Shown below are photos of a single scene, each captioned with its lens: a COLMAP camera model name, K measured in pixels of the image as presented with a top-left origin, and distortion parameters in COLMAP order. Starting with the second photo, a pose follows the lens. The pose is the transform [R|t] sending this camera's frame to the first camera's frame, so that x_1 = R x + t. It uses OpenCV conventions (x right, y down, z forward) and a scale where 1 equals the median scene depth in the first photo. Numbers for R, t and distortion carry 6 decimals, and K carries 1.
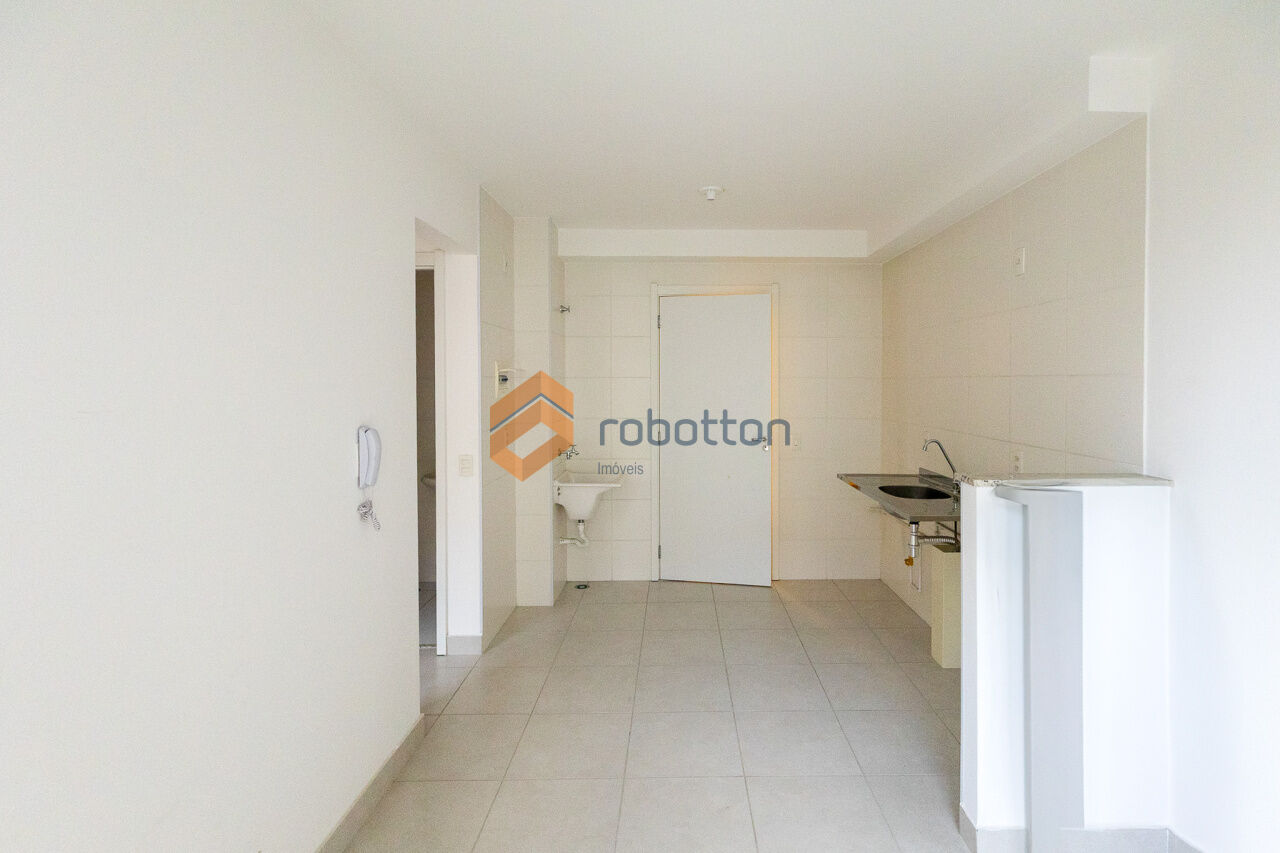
lens RADIAL K [[611.9, 0, 685.5], [0, 611.9, 385.8], [0, 0, 1]] dist [0.001631, 0.000073]
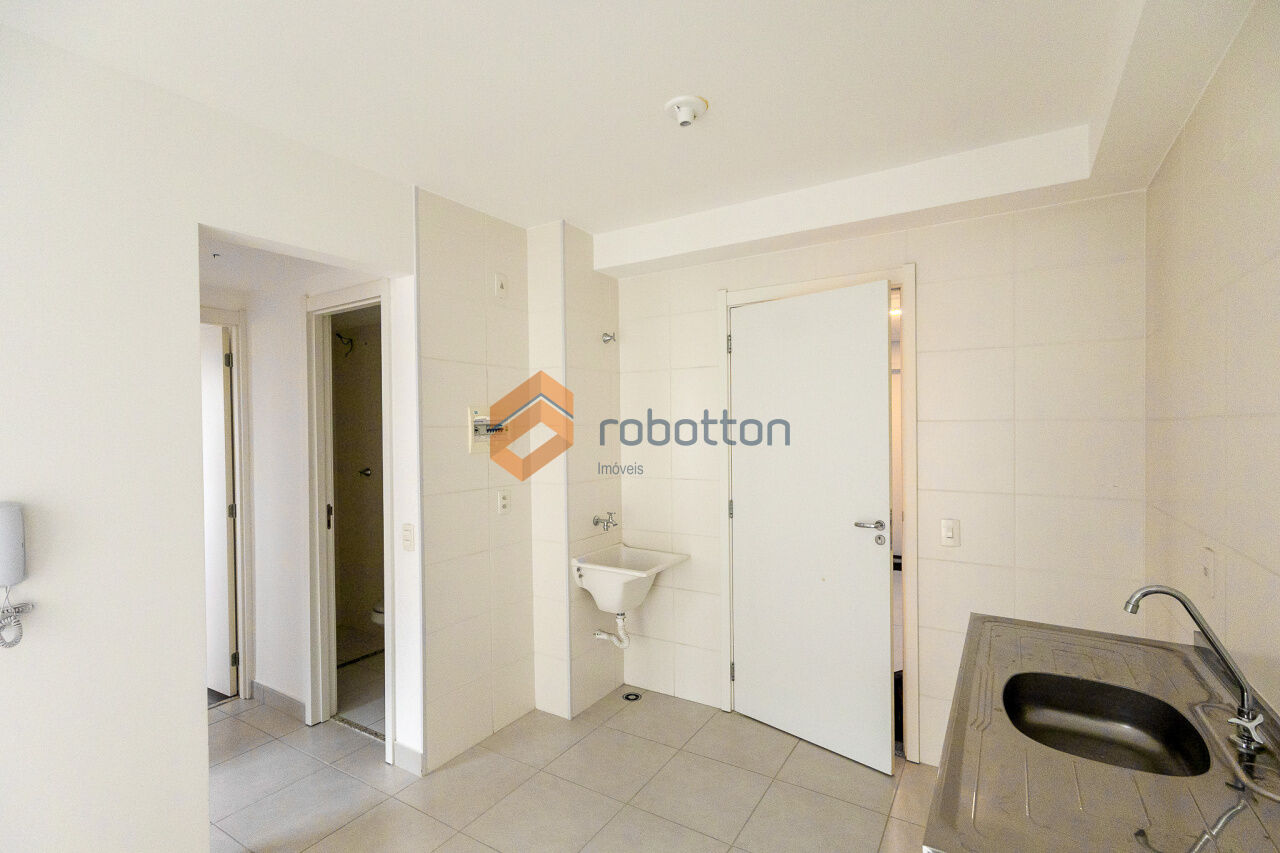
lens RADIAL K [[582.8, 0, 639.1], [0, 582.8, 429.3], [0, 0, 1]] dist [-0.000953, -0.000216]
pose [[0.840289, -0.006160, -0.542103, 0.245924], [0.007296, 0.999973, -0.000053, -0.007813], [0.542089, -0.003911, 0.840312, 0.404334]]
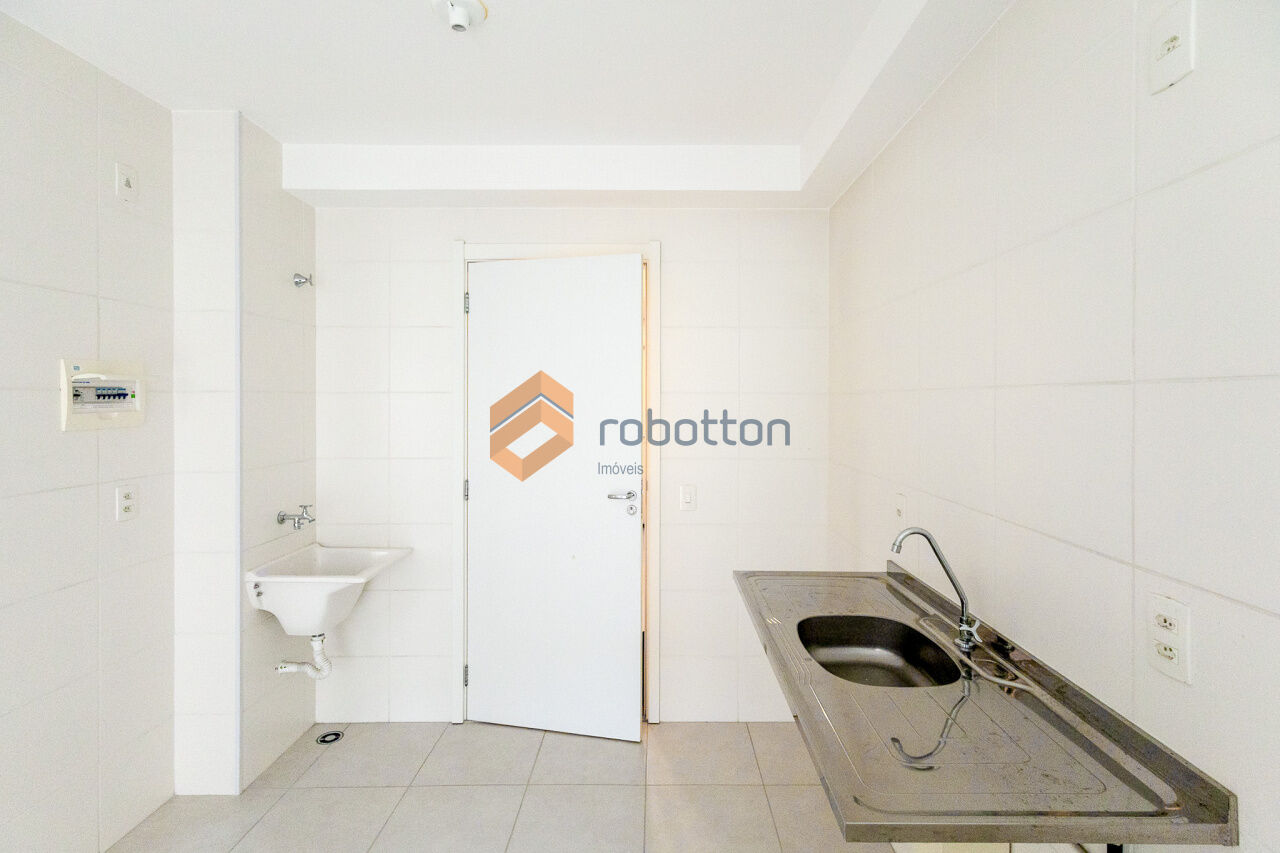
lens RADIAL K [[594.7, 0, 655.9], [0, 594.7, 398.1], [0, 0, 1]] dist [0.003447, -0.000170]
pose [[0.999942, 0.002227, -0.010520, 0.164662], [-0.002321, 0.999957, -0.008961, -0.003184], [0.010499, 0.008985, 0.999905, 0.424353]]
